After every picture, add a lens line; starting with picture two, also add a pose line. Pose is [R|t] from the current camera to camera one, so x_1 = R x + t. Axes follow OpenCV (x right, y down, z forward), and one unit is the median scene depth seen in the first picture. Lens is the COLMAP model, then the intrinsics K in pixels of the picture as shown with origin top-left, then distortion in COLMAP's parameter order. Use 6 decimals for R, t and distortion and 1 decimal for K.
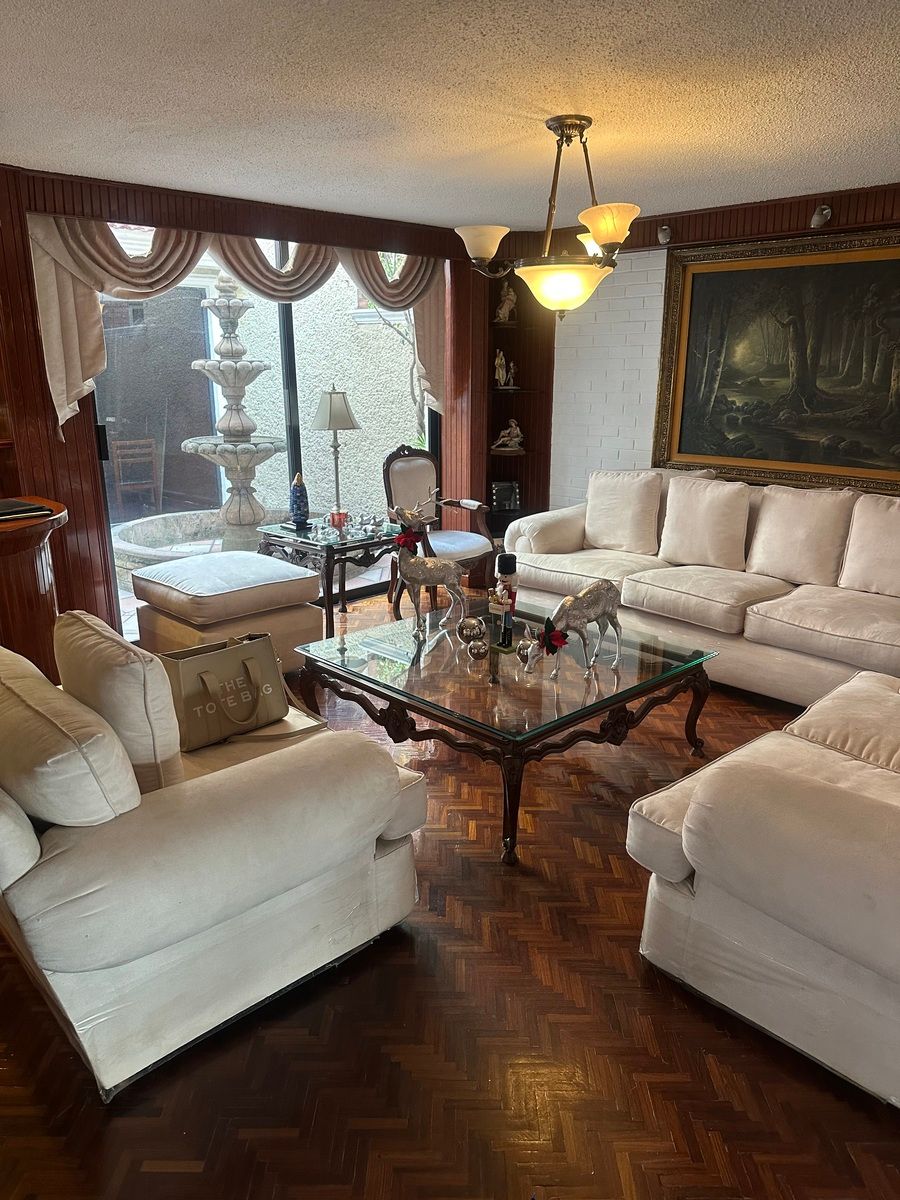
lens RADIAL K [[893.8, 0, 434.2], [0, 893.8, 630.3], [0, 0, 1]] dist [0.006809, -0.001021]
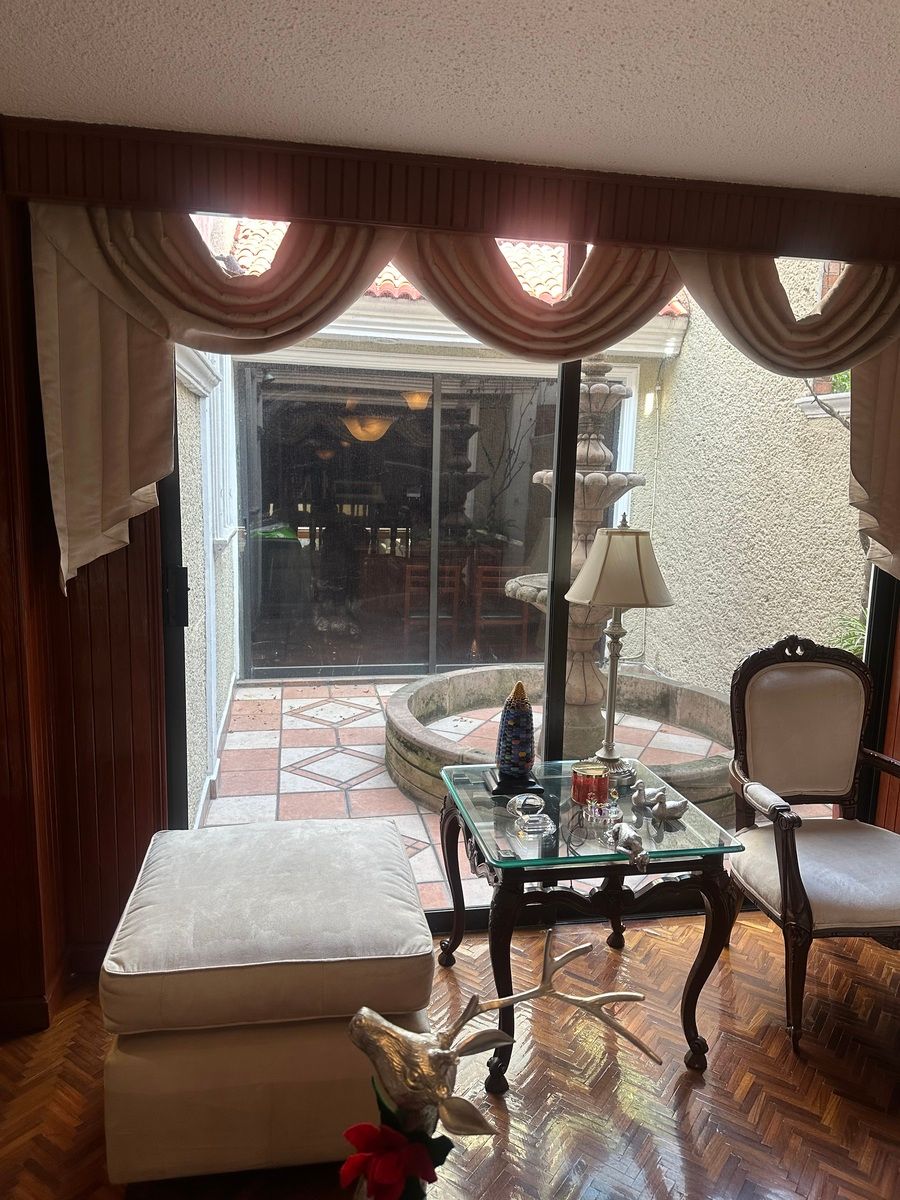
lens RADIAL K [[841.7, 0, 447.0], [0, 841.7, 616.6], [0, 0, 1]] dist [0.109182, -0.153607]
pose [[0.832537, 0.115146, -0.541870, 0.066384], [-0.182803, 0.980472, -0.072514, -0.160019], [0.522938, 0.159426, 0.837329, 0.534628]]
